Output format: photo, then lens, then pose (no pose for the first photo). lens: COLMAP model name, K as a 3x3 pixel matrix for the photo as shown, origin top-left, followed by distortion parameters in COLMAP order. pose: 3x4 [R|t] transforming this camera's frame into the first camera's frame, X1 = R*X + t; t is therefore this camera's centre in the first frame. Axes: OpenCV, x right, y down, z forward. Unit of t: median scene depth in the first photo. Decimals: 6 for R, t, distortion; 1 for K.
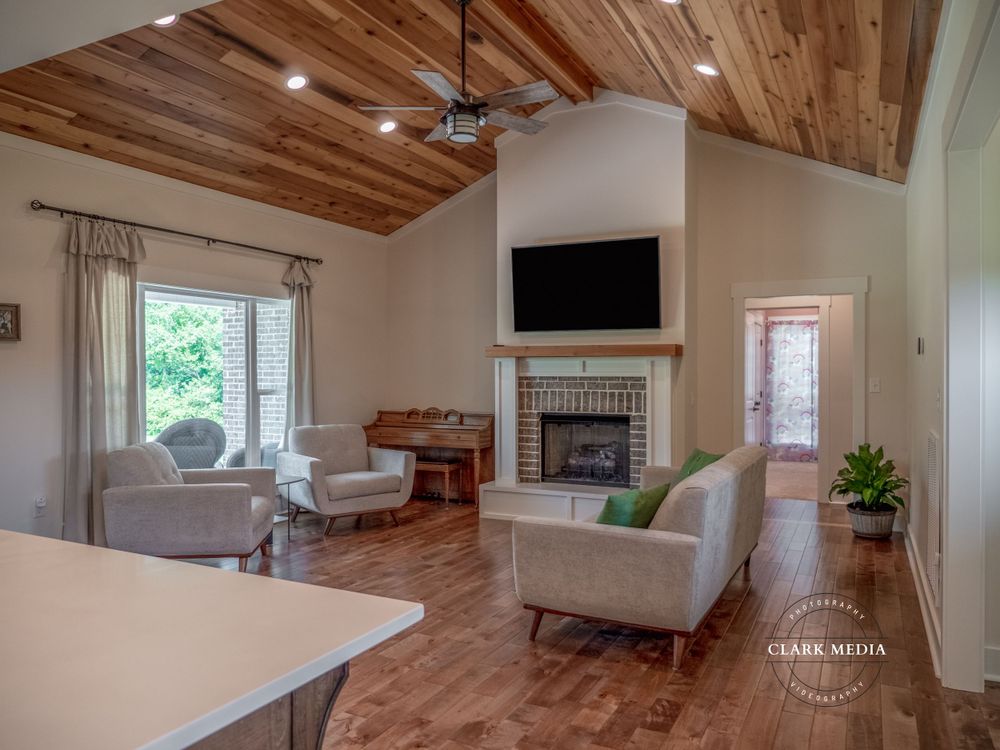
lens RADIAL K [[729.7, 0, 482.0], [0, 729.7, 376.3], [0, 0, 1]] dist [-0.033568, 0.006833]
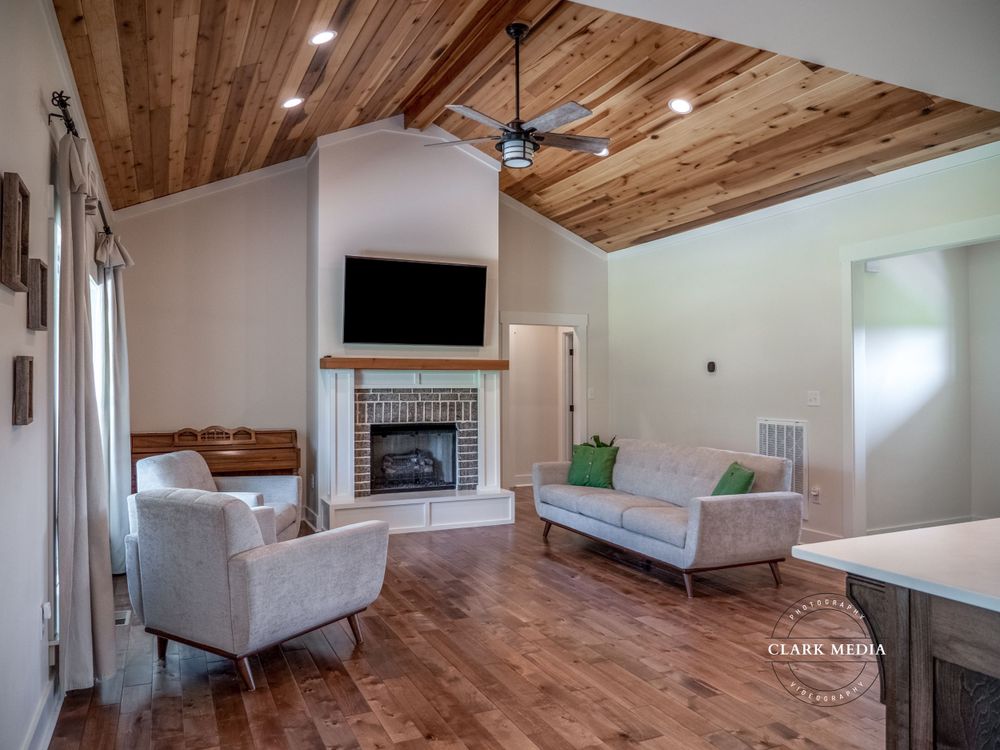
lens RADIAL K [[729.7, 0, 467.8], [0, 729.7, 378.8], [0, 0, 1]] dist [-0.033568, 0.006833]
pose [[0.629907, 0.003694, 0.776662, -0.651144], [0.006232, 0.999932, -0.009810, -0.002968], [-0.776646, 0.011019, 0.629841, 0.285563]]
